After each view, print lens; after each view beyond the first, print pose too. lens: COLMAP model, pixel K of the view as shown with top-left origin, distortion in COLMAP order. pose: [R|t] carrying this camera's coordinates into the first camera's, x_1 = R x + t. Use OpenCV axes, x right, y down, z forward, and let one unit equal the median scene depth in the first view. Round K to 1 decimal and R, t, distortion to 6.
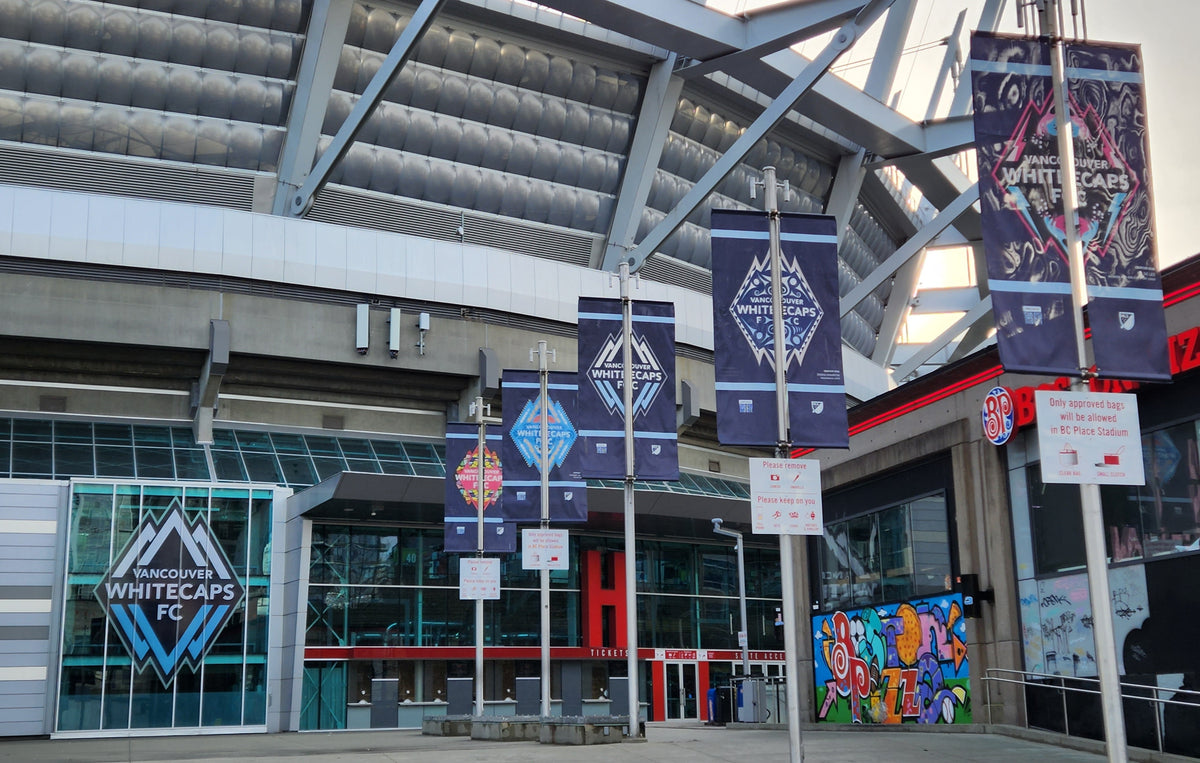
lens RADIAL K [[1554.1, 0, 598.2], [0, 1554.1, 350.1], [0, 0, 1]] dist [0.090509, 0.000000]
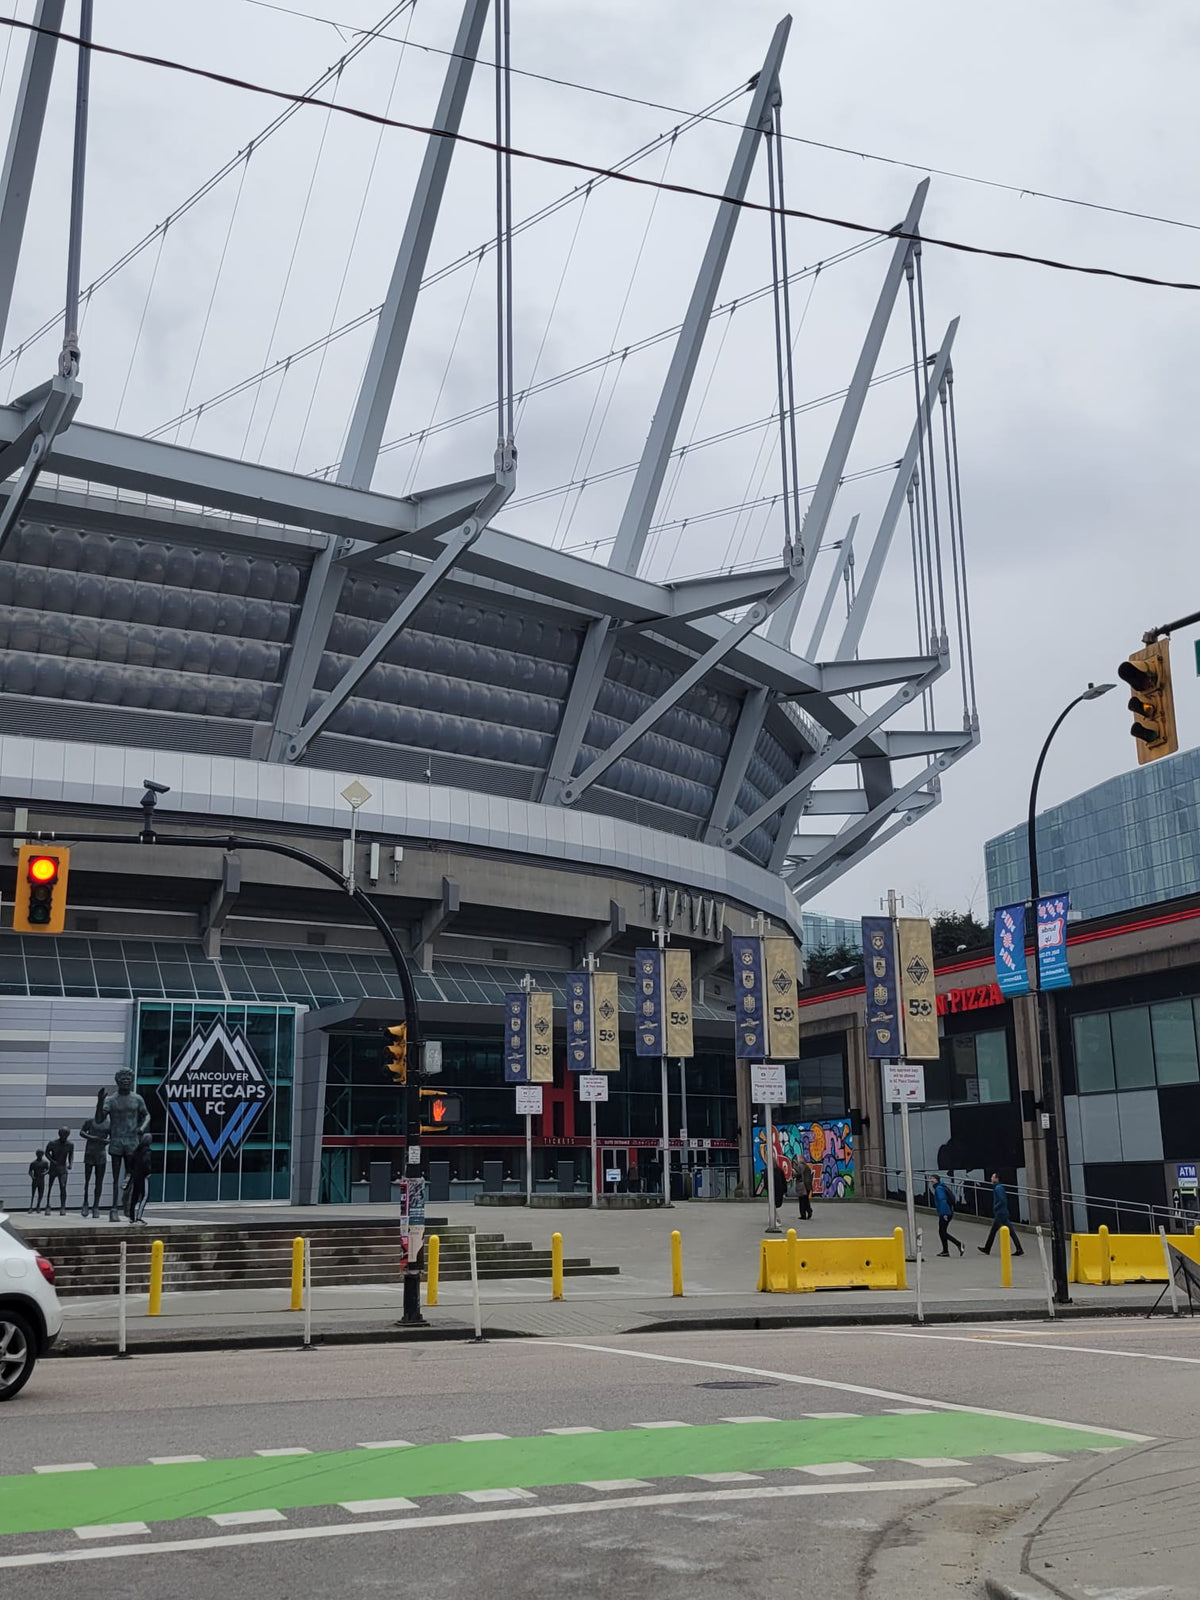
lens RADIAL K [[1731.8, 0, 601.2], [0, 1731.8, 772.9], [0, 0, 1]] dist [0.084214, 0.000000]
pose [[0.995906, 0.023540, 0.087274, -0.096180], [-0.022897, 0.999703, -0.008369, -0.091073], [-0.087445, 0.006336, 0.996149, -0.391430]]
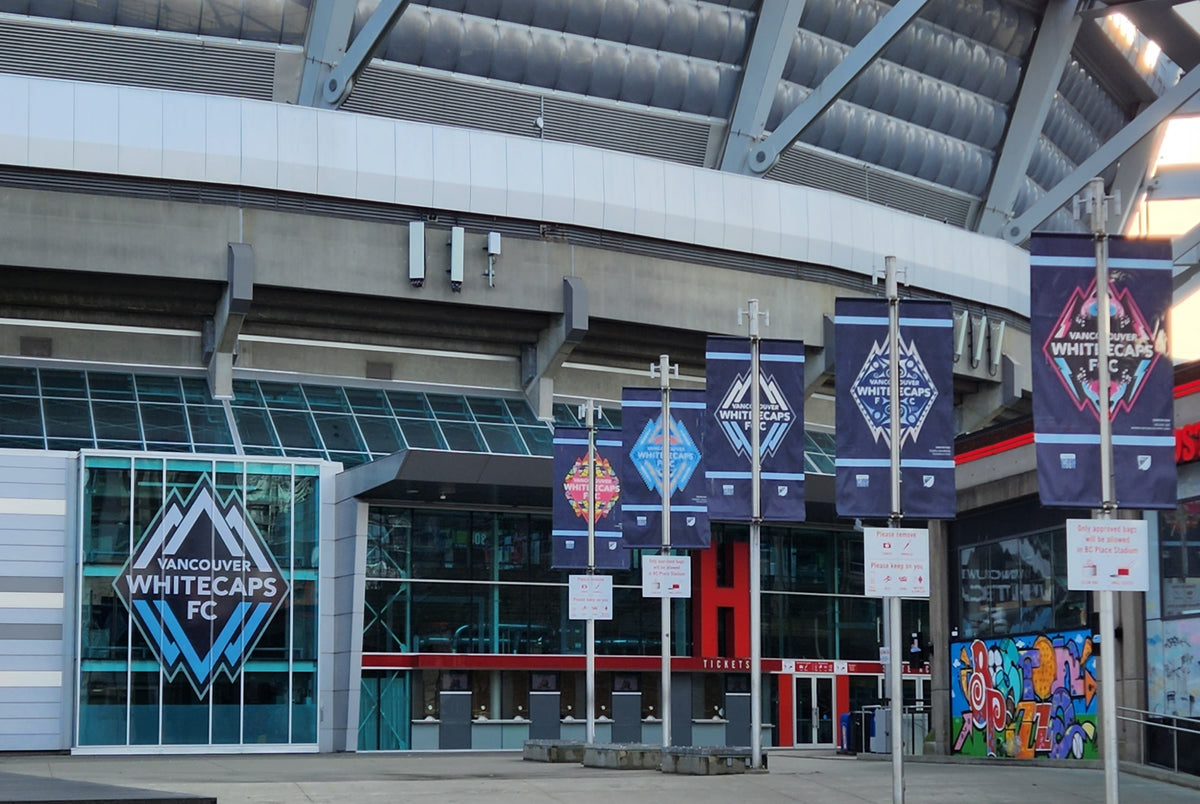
lens RADIAL K [[2295.1, 0, 643.9], [0, 2295.1, 492.2], [0, 0, 1]] dist [0.116361, 0.000000]
pose [[0.999572, 0.011988, -0.026679, -0.005484], [-0.008528, 0.991965, 0.126224, -0.052211], [0.027978, -0.125943, 0.991643, -0.203348]]
